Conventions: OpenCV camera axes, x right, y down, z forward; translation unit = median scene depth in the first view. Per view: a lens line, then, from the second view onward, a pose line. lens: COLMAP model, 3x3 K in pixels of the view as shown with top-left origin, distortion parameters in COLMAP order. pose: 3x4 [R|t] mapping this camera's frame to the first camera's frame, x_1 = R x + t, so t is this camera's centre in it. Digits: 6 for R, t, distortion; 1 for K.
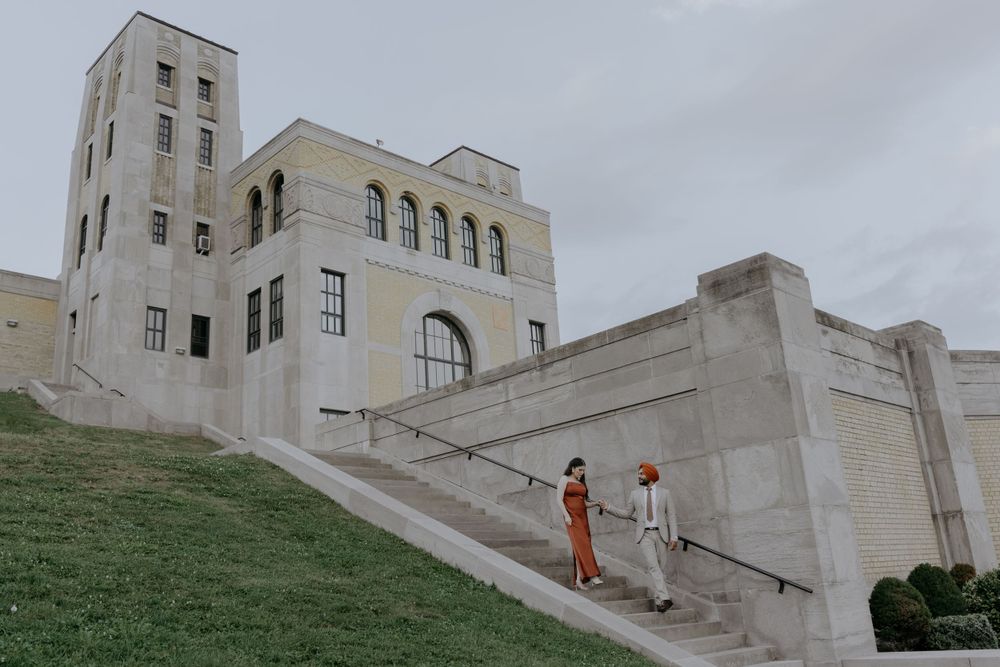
lens RADIAL K [[867.8, 0, 500.5], [0, 867.8, 333.8], [0, 0, 1]] dist [-0.011348, -0.000043]
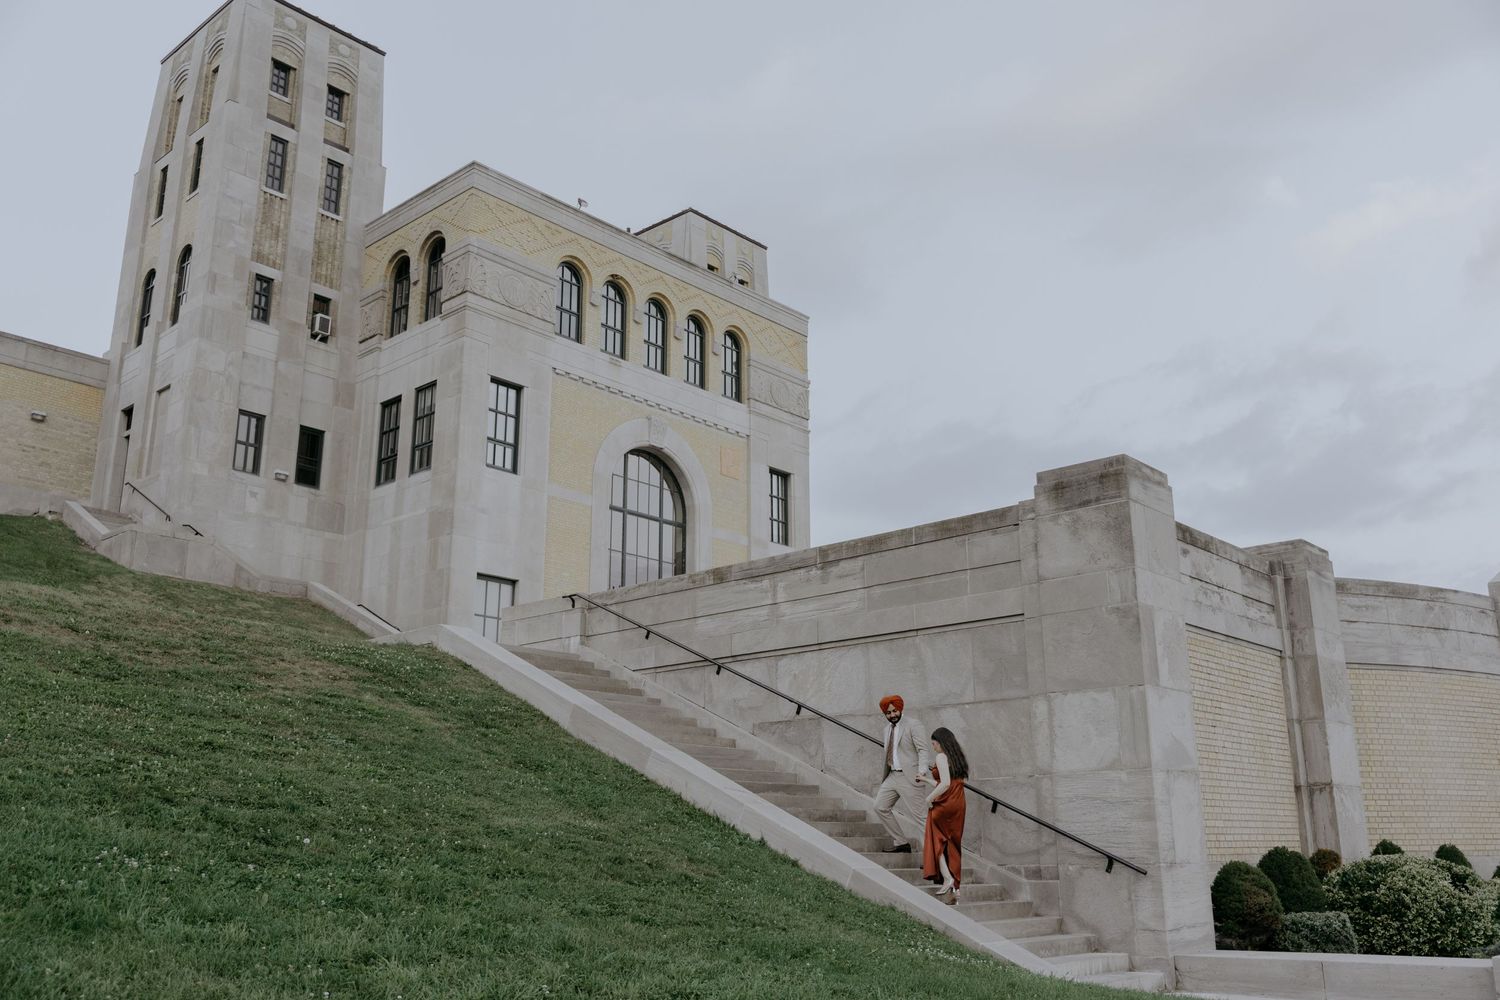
lens RADIAL K [[1292.8, 0, 751.6], [0, 1292.8, 497.2], [0, 0, 1]] dist [-0.017978, 0.003234]
pose [[0.995758, 0.078094, 0.048646, -0.074833], [-0.079512, 0.996443, 0.027926, -0.046927], [-0.046292, -0.031675, 0.998426, -0.146474]]
